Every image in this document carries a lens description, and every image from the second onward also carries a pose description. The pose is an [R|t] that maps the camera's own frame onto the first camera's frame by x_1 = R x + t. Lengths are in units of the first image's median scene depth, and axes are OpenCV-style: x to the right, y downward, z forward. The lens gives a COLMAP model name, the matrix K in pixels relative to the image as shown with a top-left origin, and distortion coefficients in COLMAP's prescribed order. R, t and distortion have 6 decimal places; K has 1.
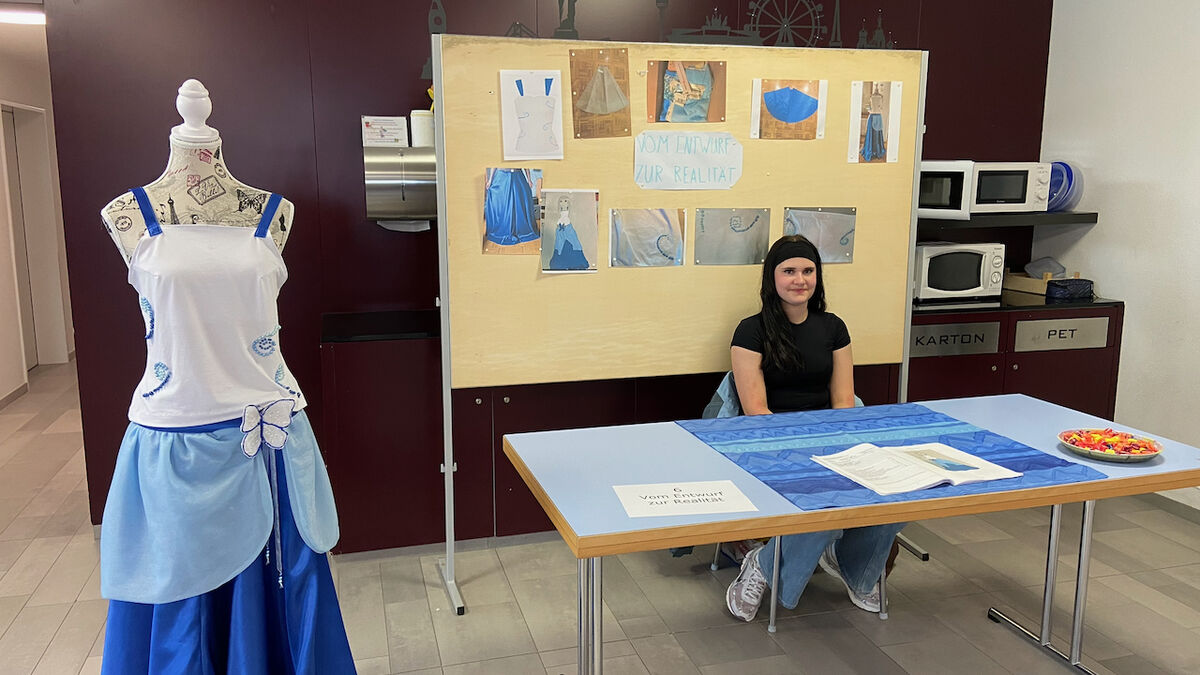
lens RADIAL K [[915.3, 0, 596.7], [0, 915.3, 325.0], [0, 0, 1]] dist [0.129609, -0.170490]
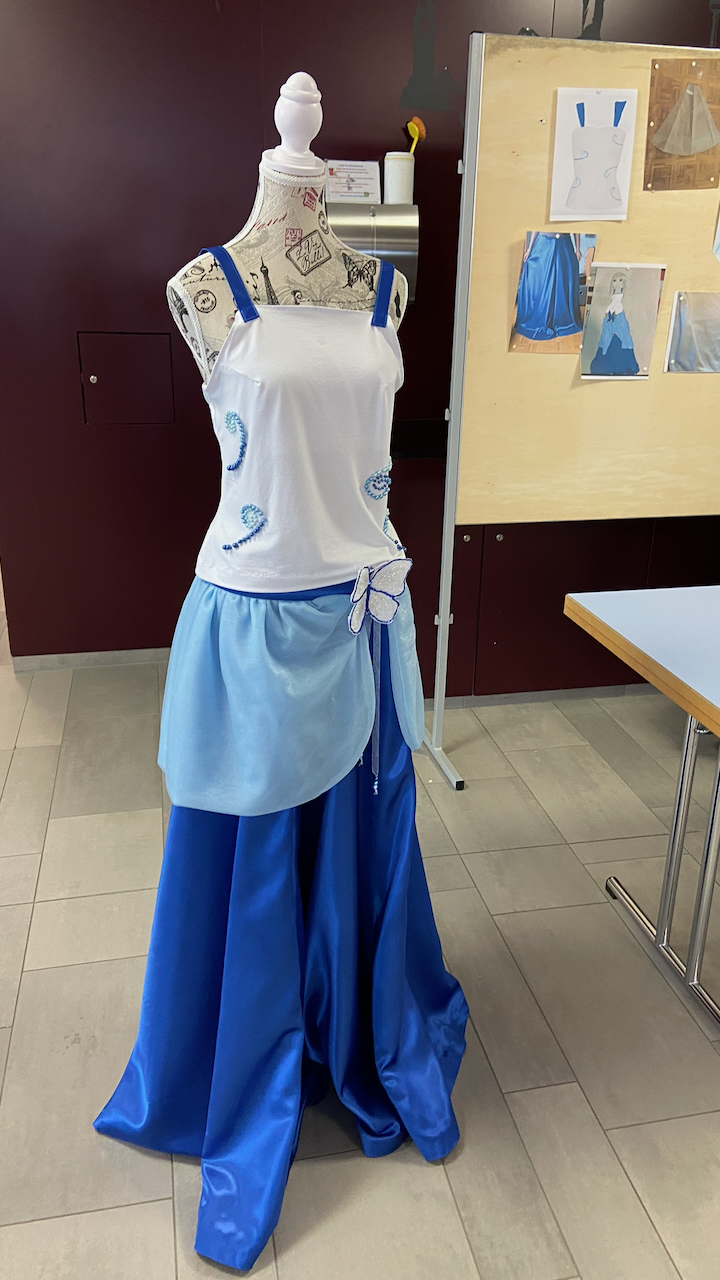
lens RADIAL K [[976.3, 0, 365.0], [0, 976.3, 623.7], [0, 0, 1]] dist [0.129609, -0.170490]
pose [[0.997780, 0.041992, -0.051682, -0.315314], [-0.031104, 0.980137, 0.195870, -0.020122], [0.058880, -0.193827, 0.979267, 0.224446]]
